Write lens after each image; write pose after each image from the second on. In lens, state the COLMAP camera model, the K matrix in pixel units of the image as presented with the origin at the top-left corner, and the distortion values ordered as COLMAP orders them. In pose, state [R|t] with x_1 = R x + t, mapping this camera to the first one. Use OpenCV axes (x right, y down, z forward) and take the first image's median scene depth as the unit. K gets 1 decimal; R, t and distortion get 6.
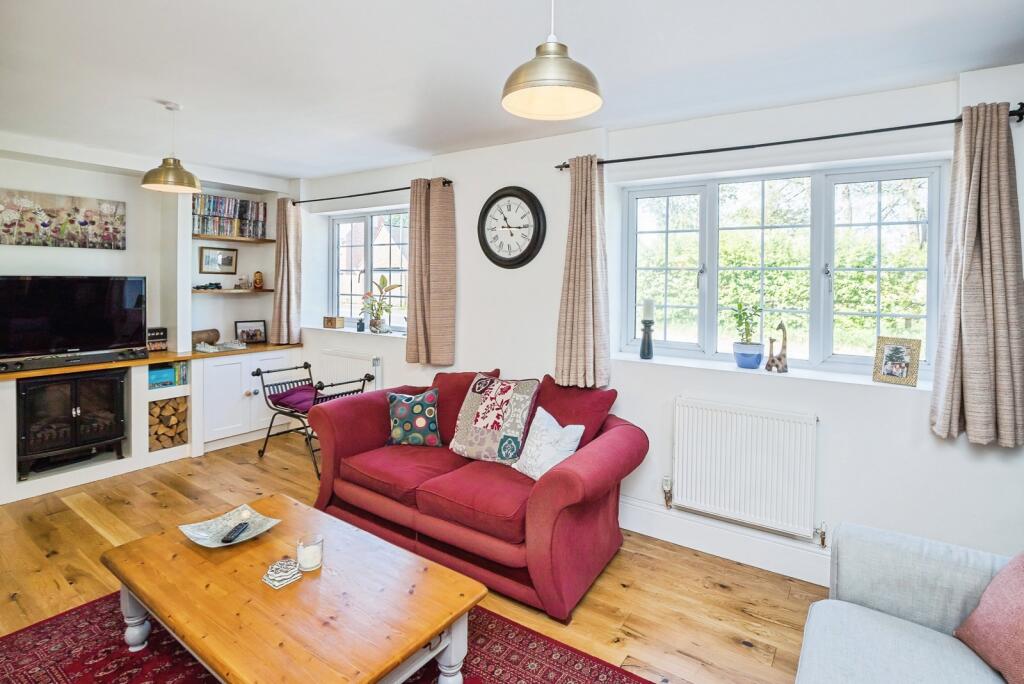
lens RADIAL K [[499.6, 0, 518.6], [0, 499.6, 297.6], [0, 0, 1]] dist [-0.021715, 0.000224]
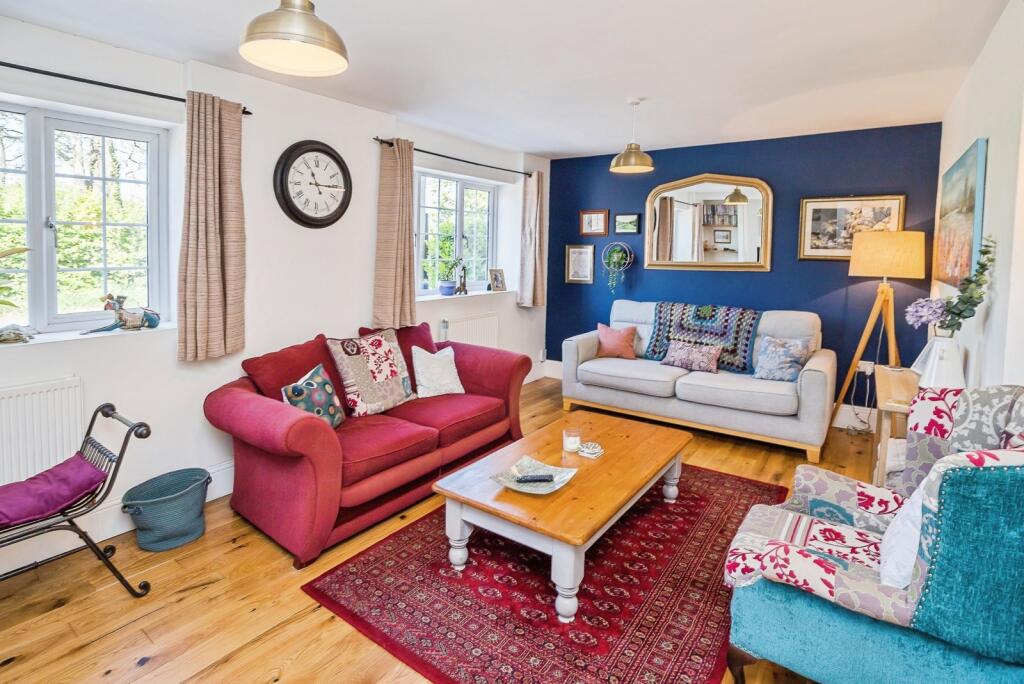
lens RADIAL K [[499.6, 0, 518.6], [0, 499.6, 297.6], [0, 0, 1]] dist [-0.021715, 0.000224]
pose [[0.040666, -0.111506, 0.992931, -1.063357], [0.025559, 0.993544, 0.110528, -0.024549], [-0.998846, 0.020883, 0.043254, 0.640295]]
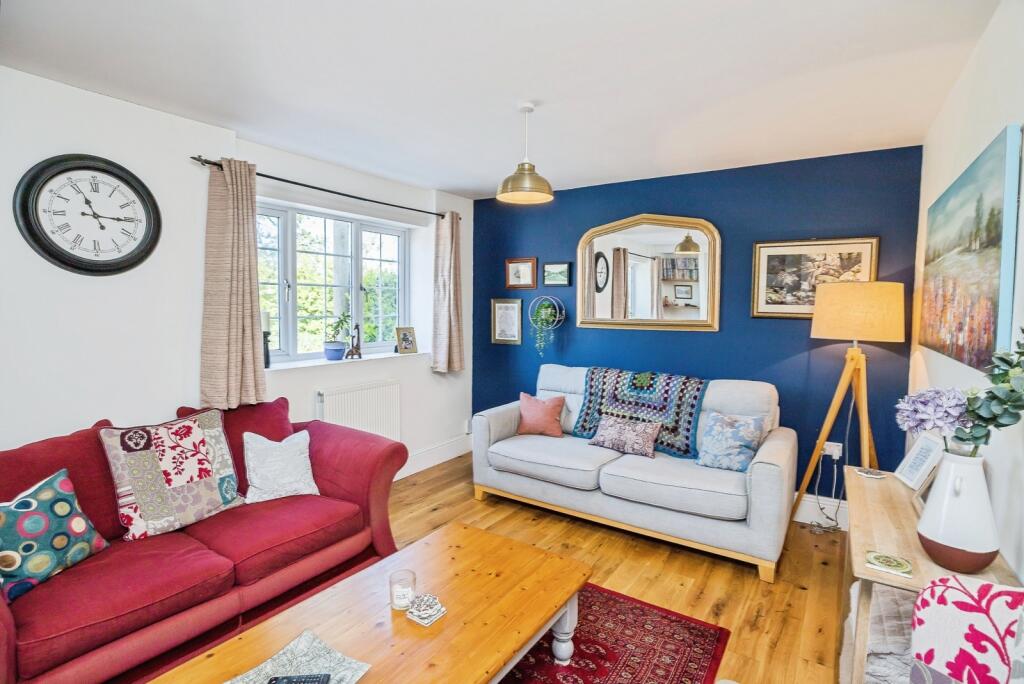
lens RADIAL K [[487.6, 0, 523.7], [0, 487.6, 345.3], [0, 0, 1]] dist [-0.028832, 0.005416]
pose [[-0.003521, -0.100598, 0.994921, -0.770042], [0.022472, 0.994668, 0.100652, -0.016851], [-0.999741, 0.022712, -0.001242, 0.452860]]
